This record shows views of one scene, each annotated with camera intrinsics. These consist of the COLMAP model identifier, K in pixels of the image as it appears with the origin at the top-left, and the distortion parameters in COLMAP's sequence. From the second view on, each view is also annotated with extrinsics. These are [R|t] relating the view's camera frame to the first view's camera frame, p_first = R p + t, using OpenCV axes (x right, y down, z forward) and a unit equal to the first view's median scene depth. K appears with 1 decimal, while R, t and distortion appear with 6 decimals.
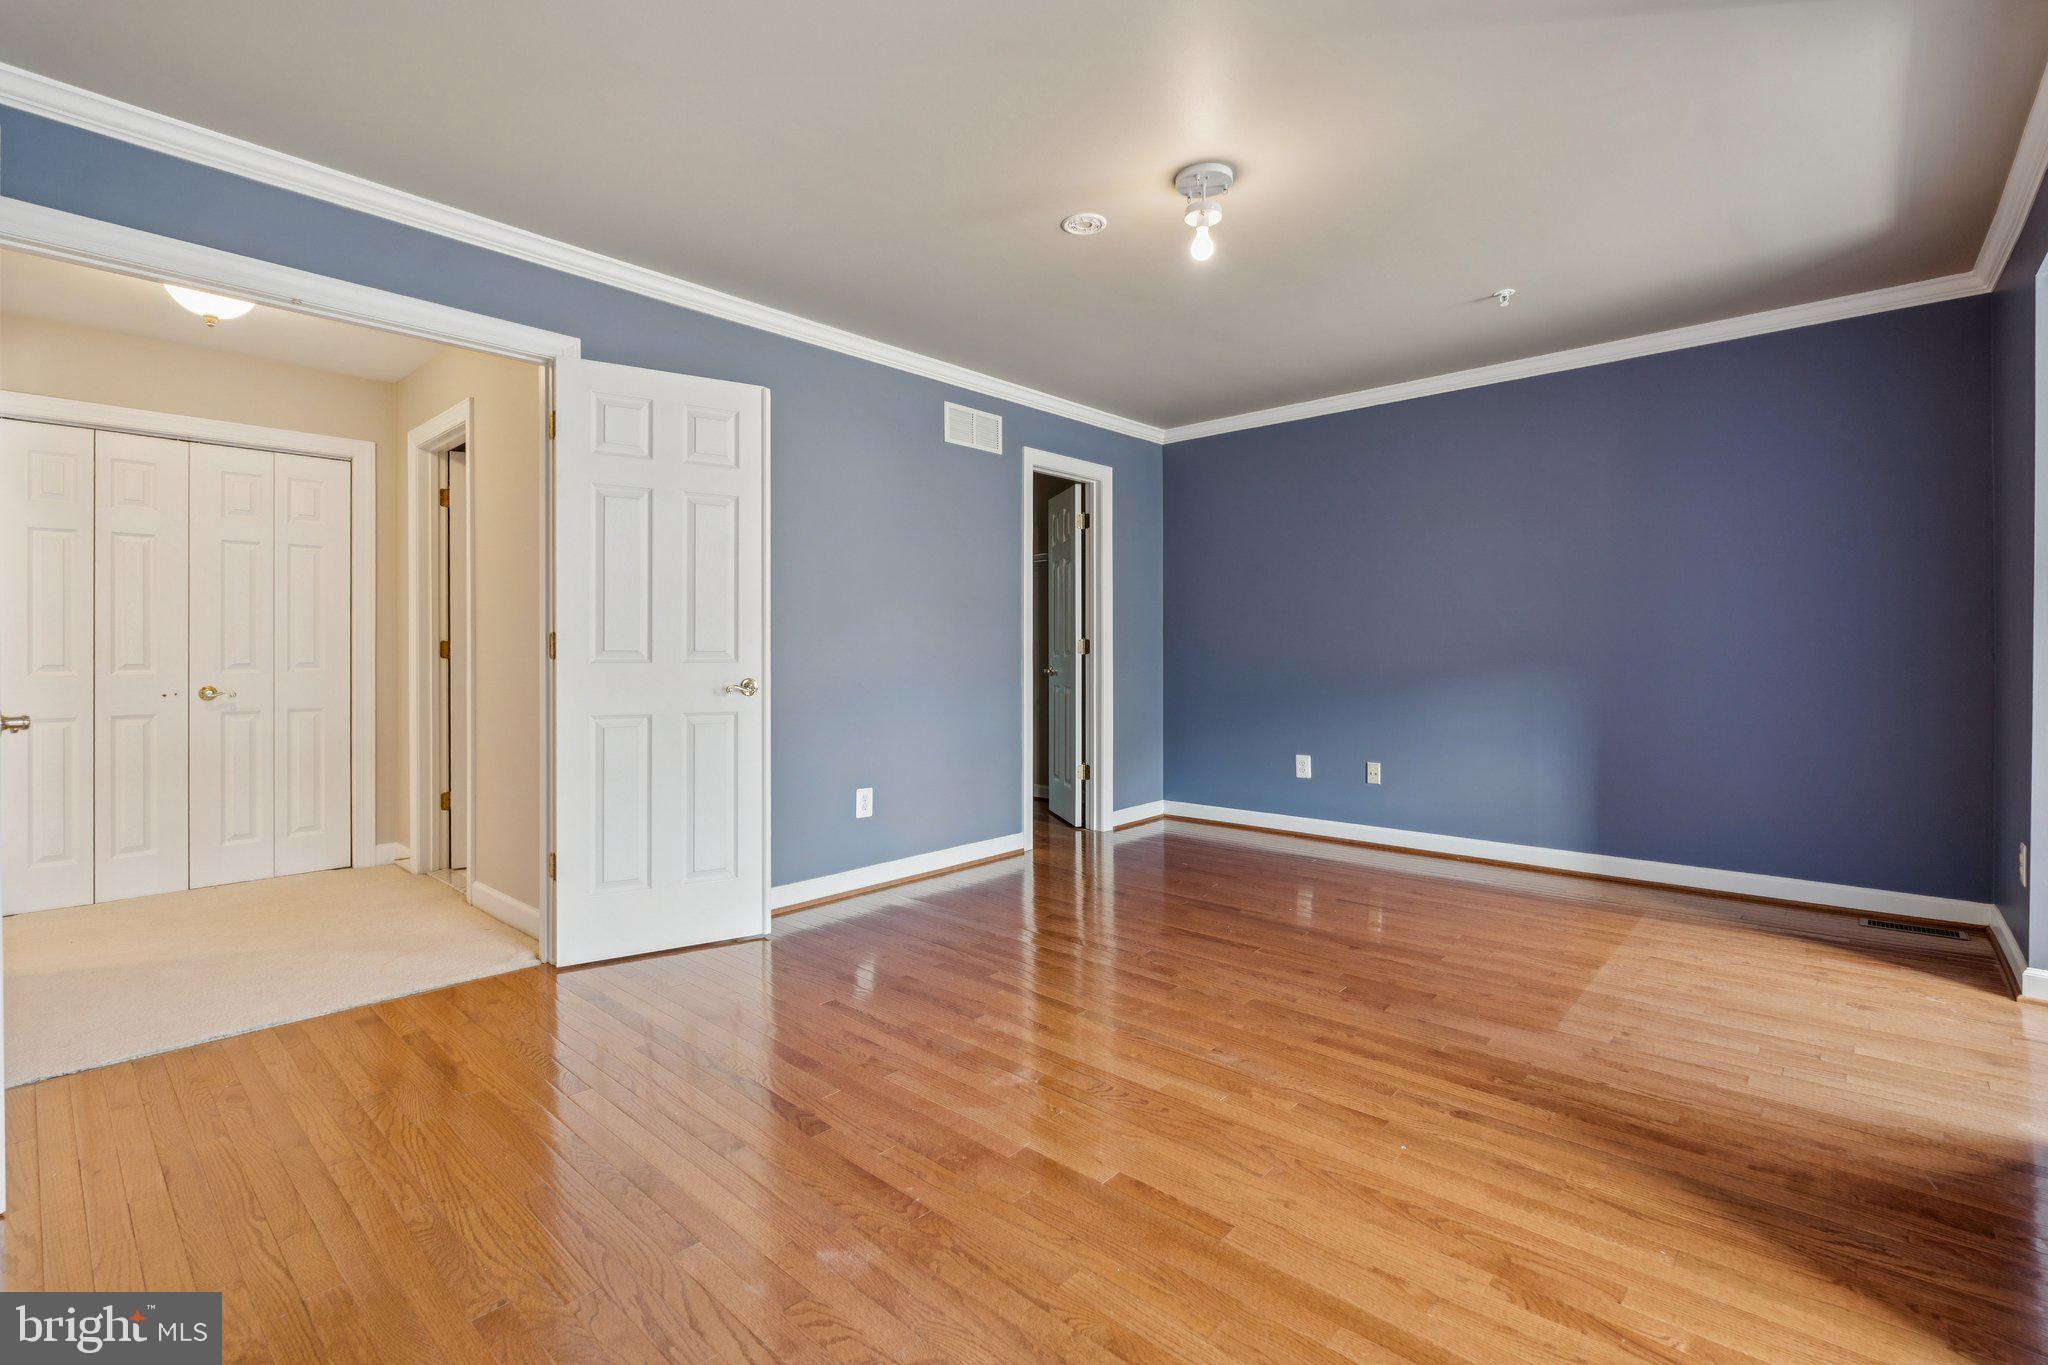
lens RADIAL K [[903.8, 0, 1019.6], [0, 903.8, 649.2], [0, 0, 1]] dist [-0.001365, -0.000210]
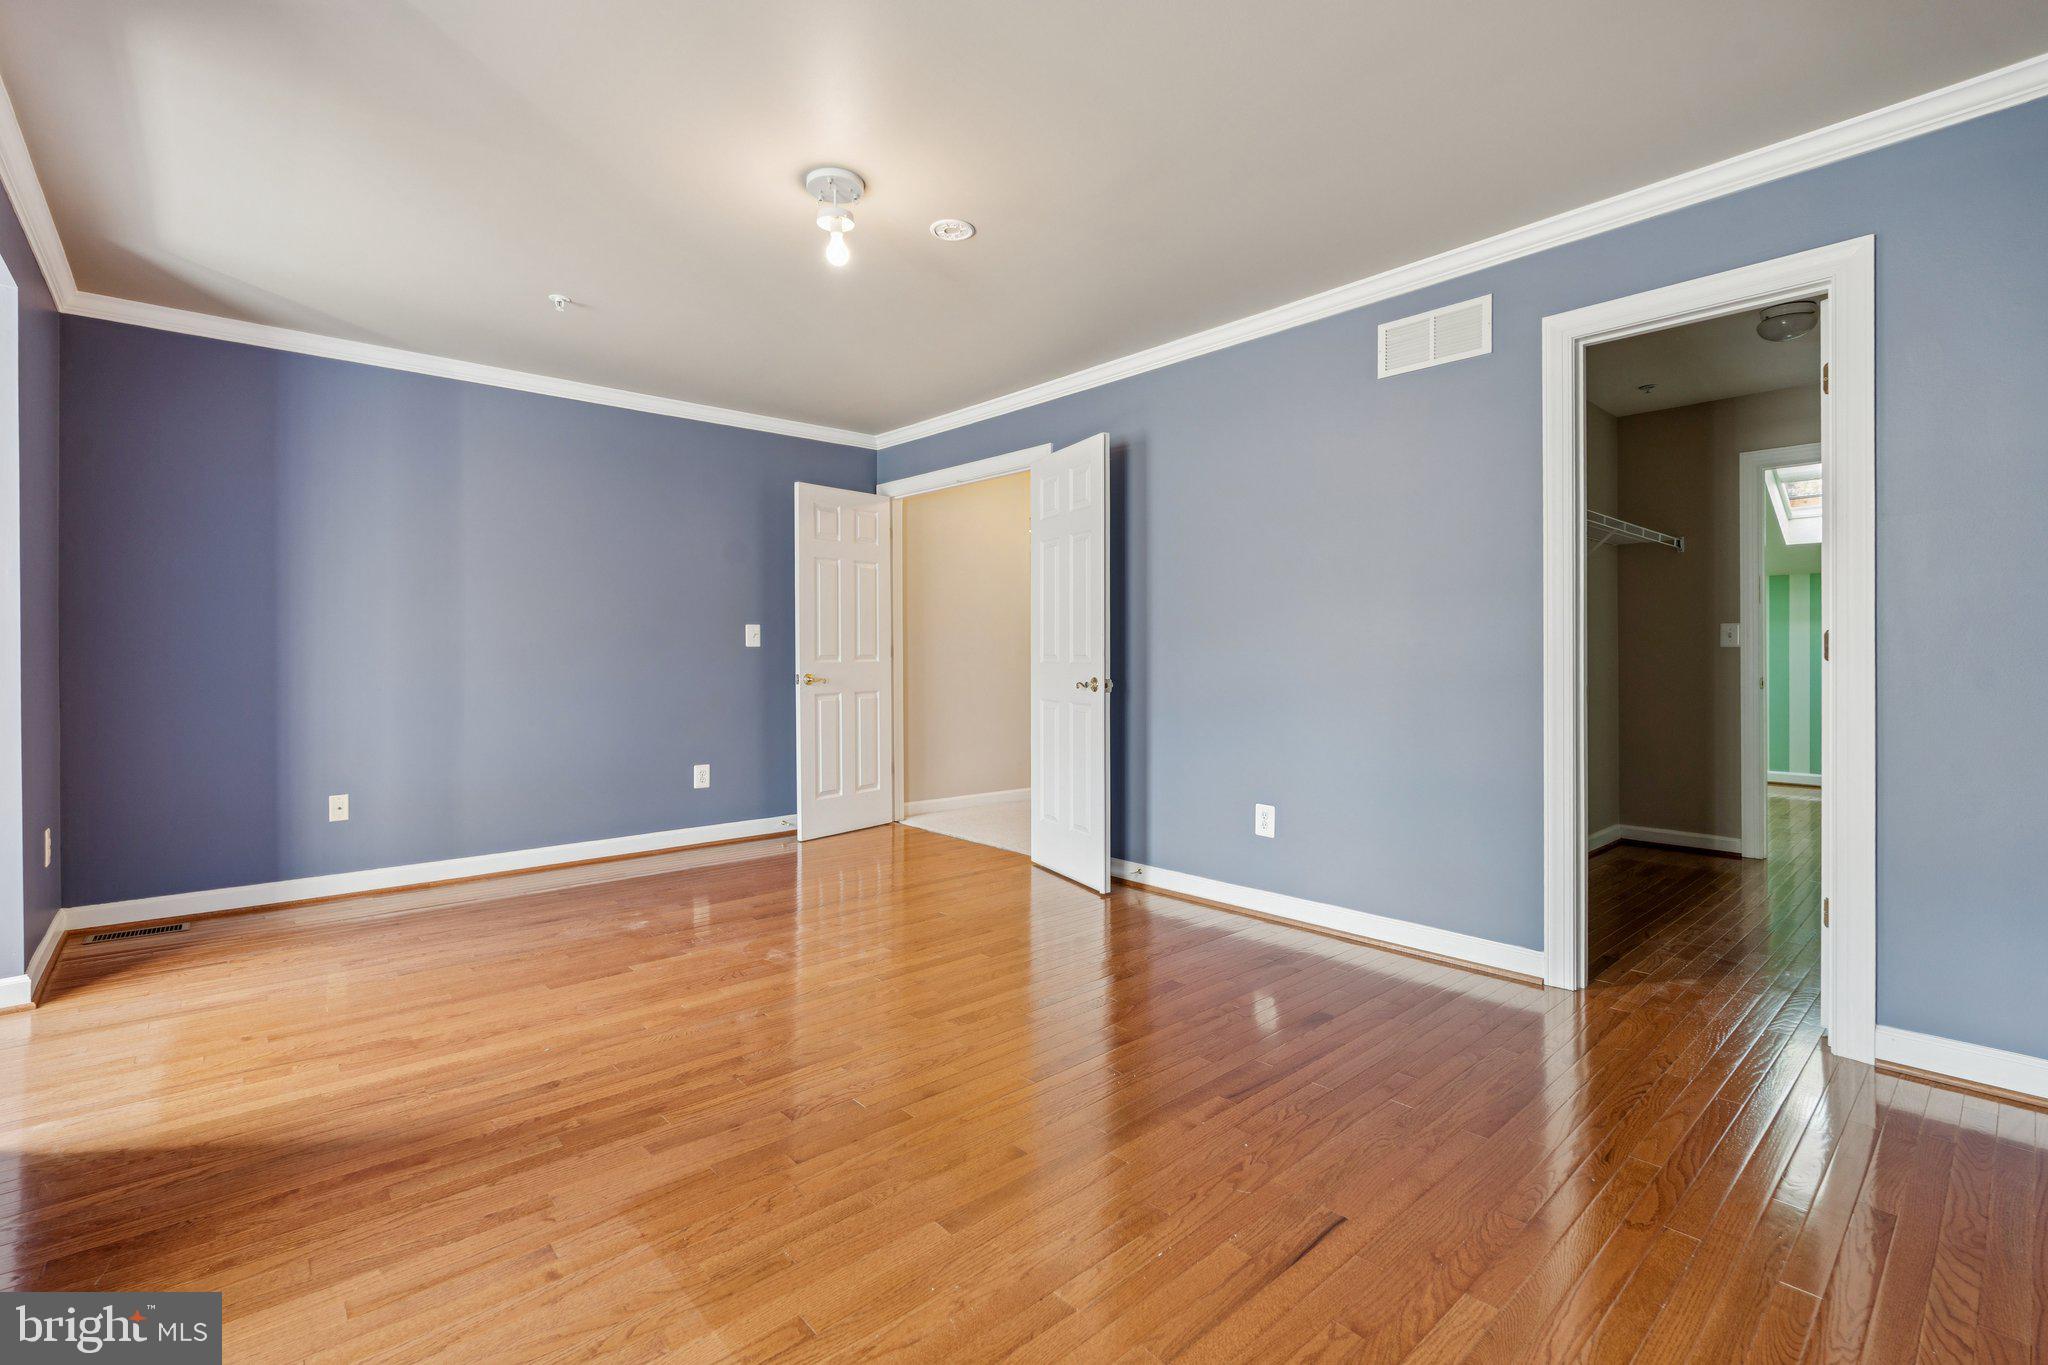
lens RADIAL K [[922.9, 0, 1035.5], [0, 922.9, 660.0], [0, 0, 1]] dist [-0.001353, 0.000118]
pose [[-0.091693, 0.009605, -0.995741, 1.538144], [0.003666, 0.999950, 0.009308, -0.004718], [0.995781, -0.002797, -0.091724, 1.685120]]
